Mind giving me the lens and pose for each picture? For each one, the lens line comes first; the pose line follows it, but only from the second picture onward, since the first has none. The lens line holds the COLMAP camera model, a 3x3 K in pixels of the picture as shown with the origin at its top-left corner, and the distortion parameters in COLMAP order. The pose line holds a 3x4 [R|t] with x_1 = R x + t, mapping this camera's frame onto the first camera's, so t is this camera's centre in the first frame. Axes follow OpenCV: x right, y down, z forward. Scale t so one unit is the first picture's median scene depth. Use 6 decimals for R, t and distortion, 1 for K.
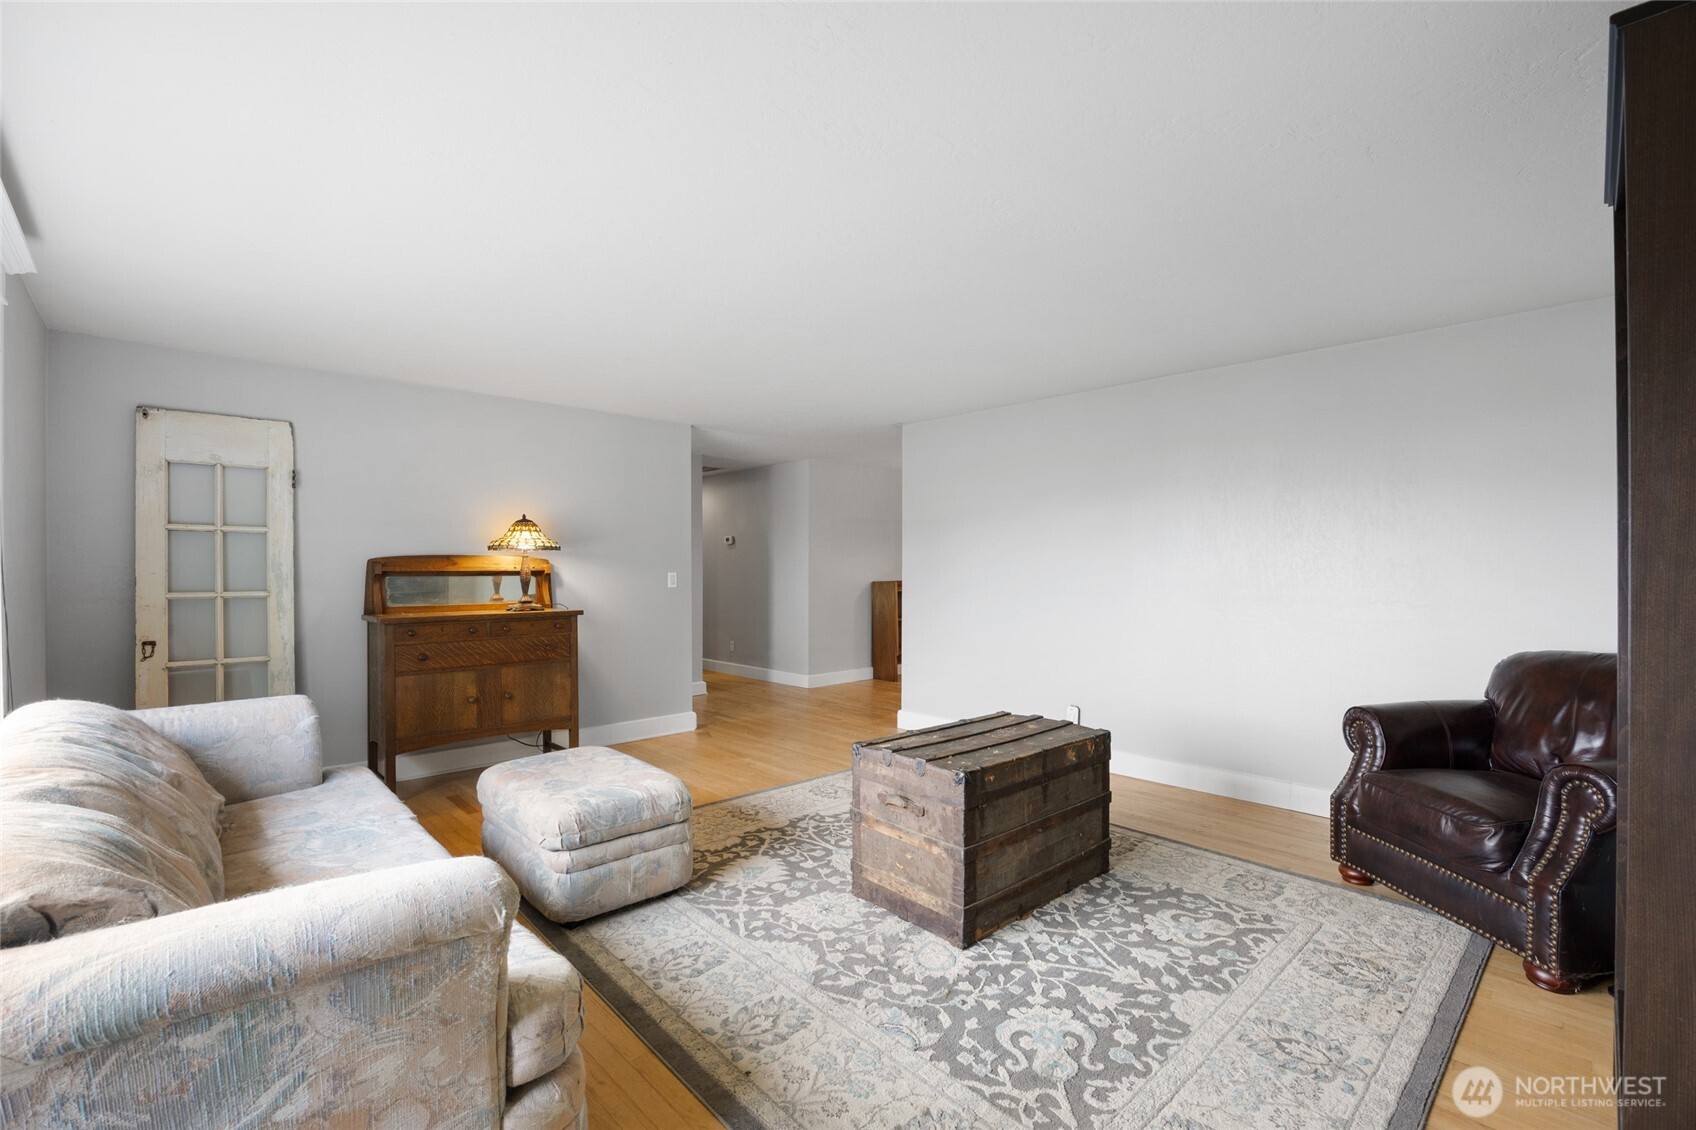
lens RADIAL K [[723.9, 0, 843.6], [0, 723.9, 566.2], [0, 0, 1]] dist [-0.018897, 0.001049]
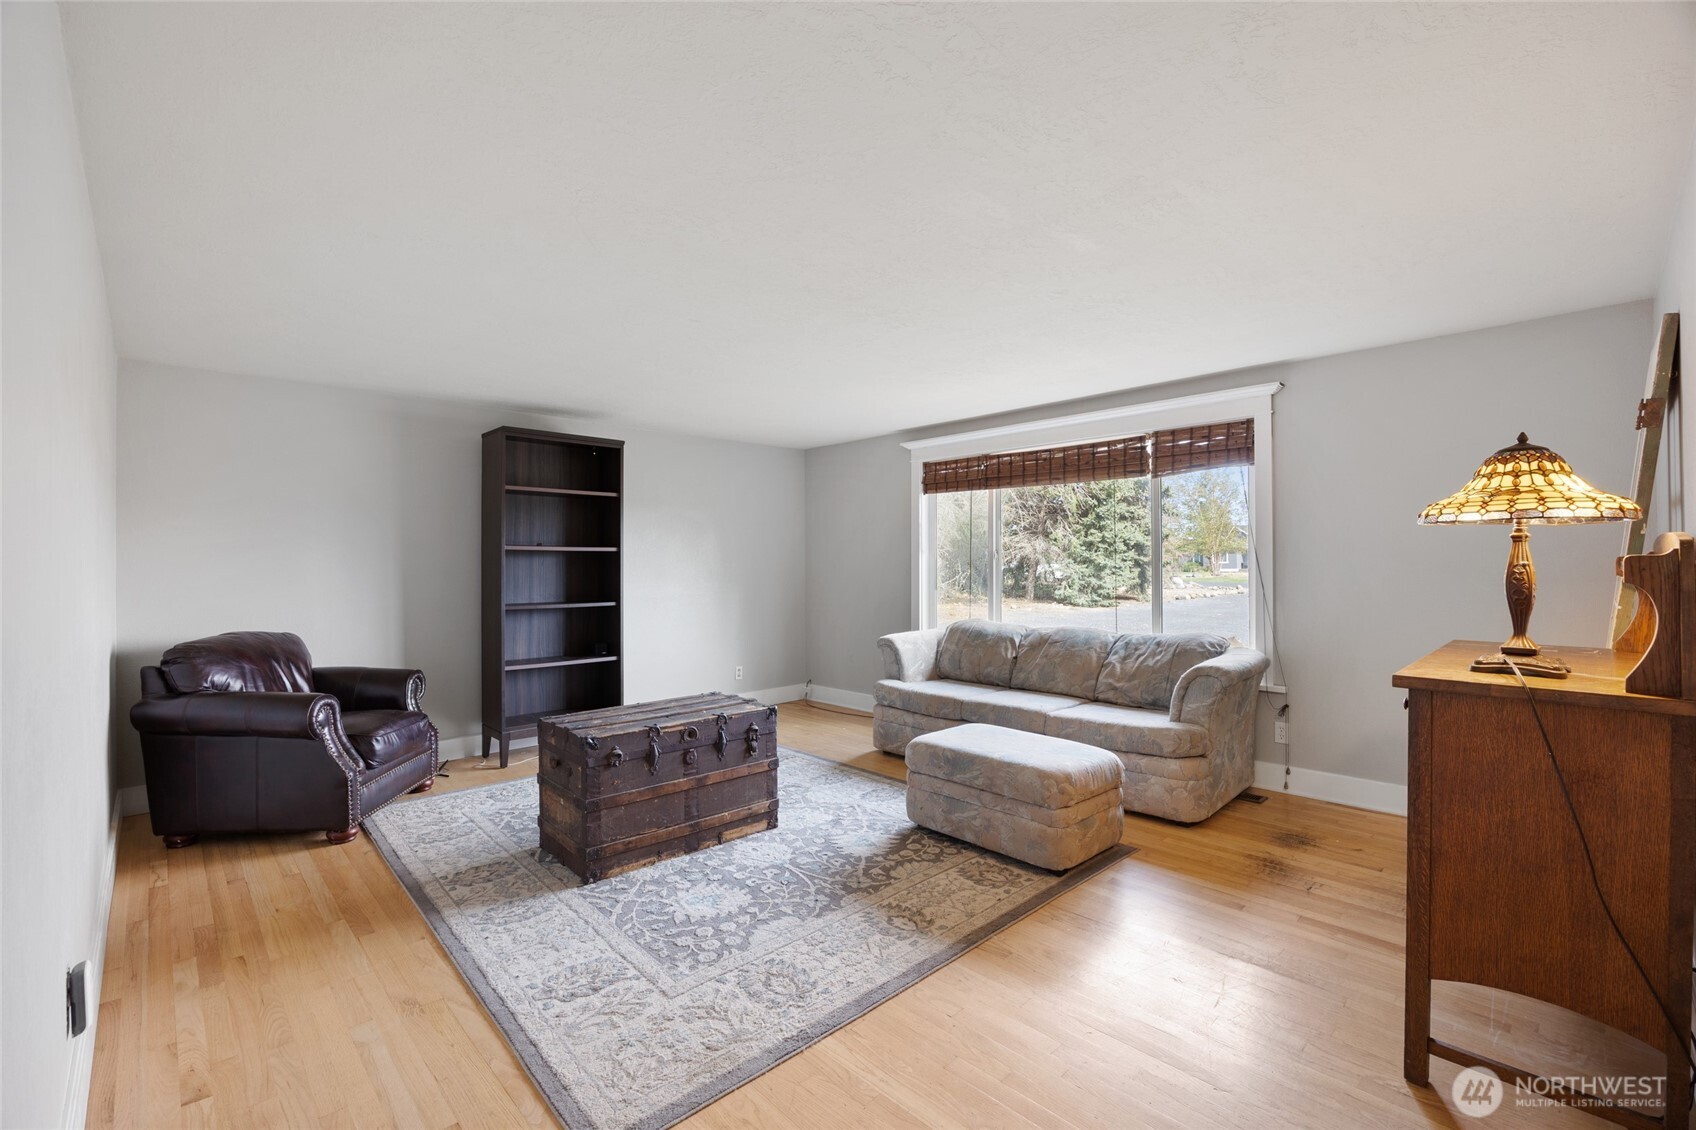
lens RADIAL K [[723.9, 0, 845.2], [0, 723.9, 559.1], [0, 0, 1]] dist [-0.018897, 0.001049]
pose [[-0.999959, 0.004936, -0.007637, -0.084241], [0.004990, 0.999963, -0.006989, -0.003310], [0.007602, -0.007027, -0.999946, 1.955849]]
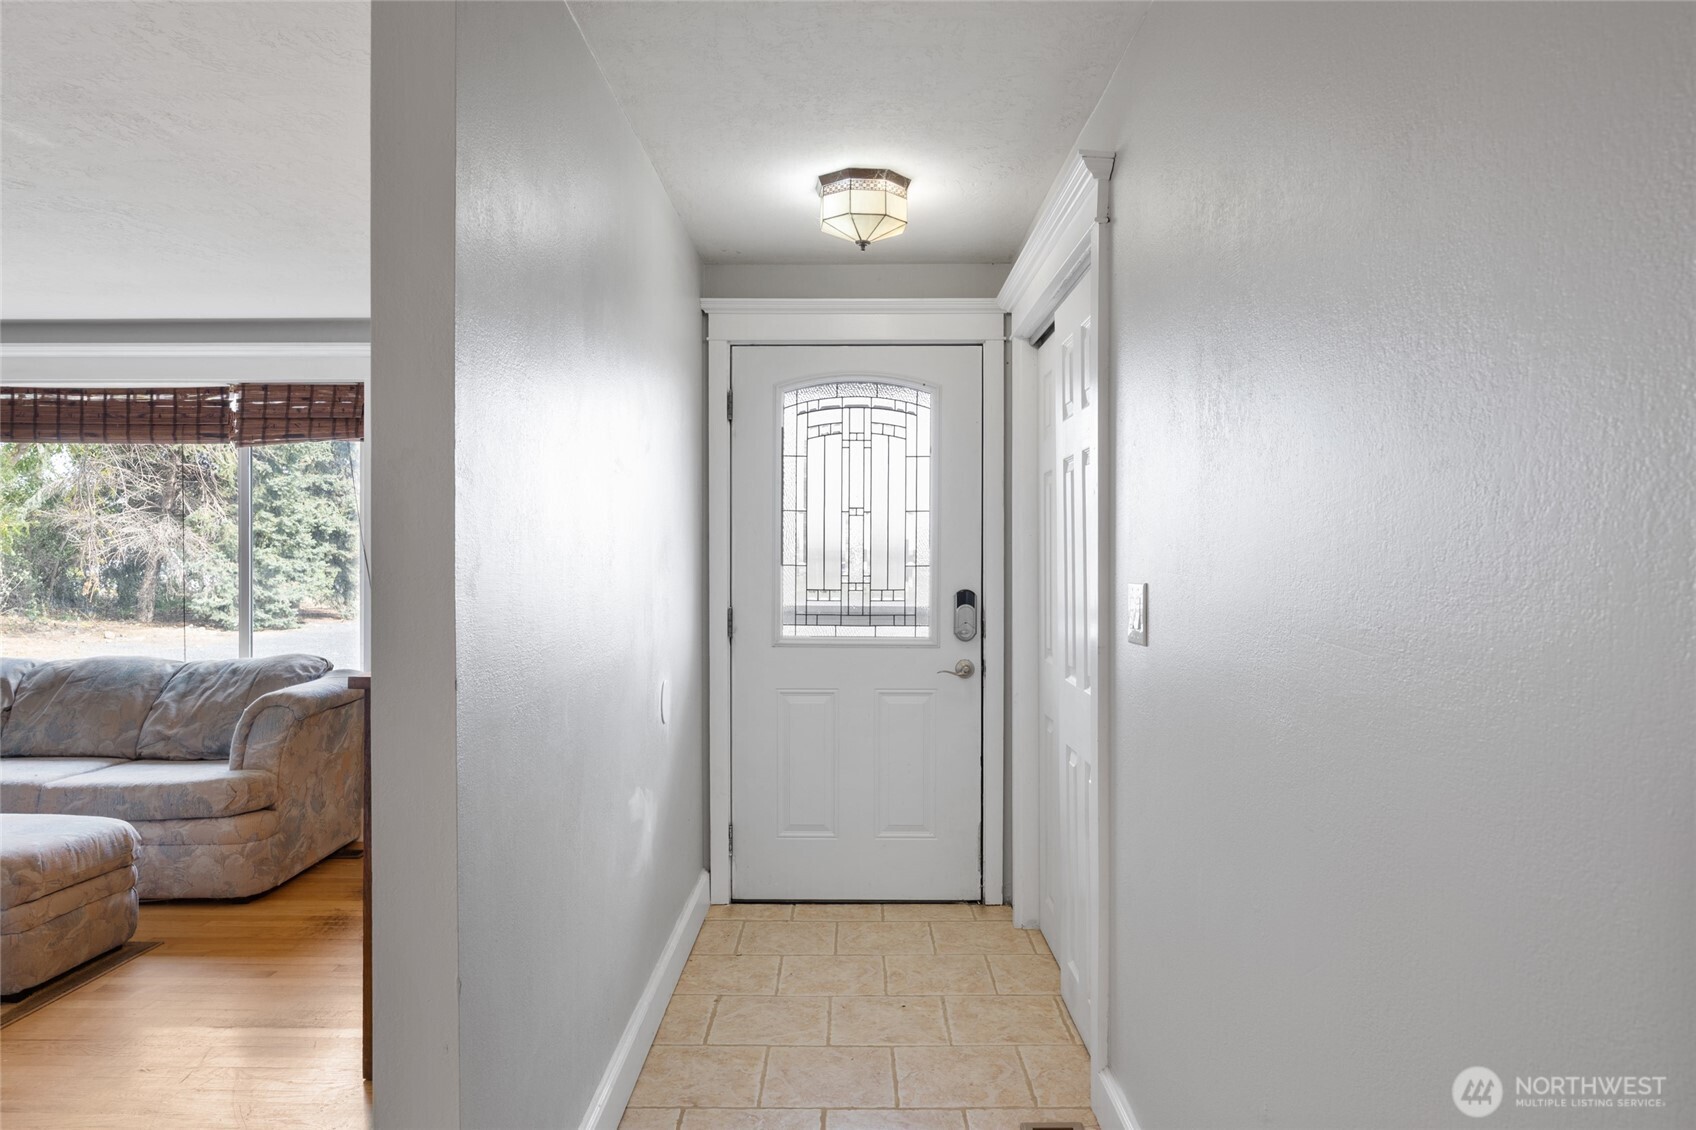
lens RADIAL K [[1082.8, 0, 857.0], [0, 1082.8, 563.1], [0, 0, 1]] dist [-0.009393, -0.006943]
pose [[-0.678609, 0.000158, -0.734499, -0.165662], [-0.001049, 0.999999, 0.001185, -0.004246], [0.734499, 0.001575, -0.678608, 2.253219]]
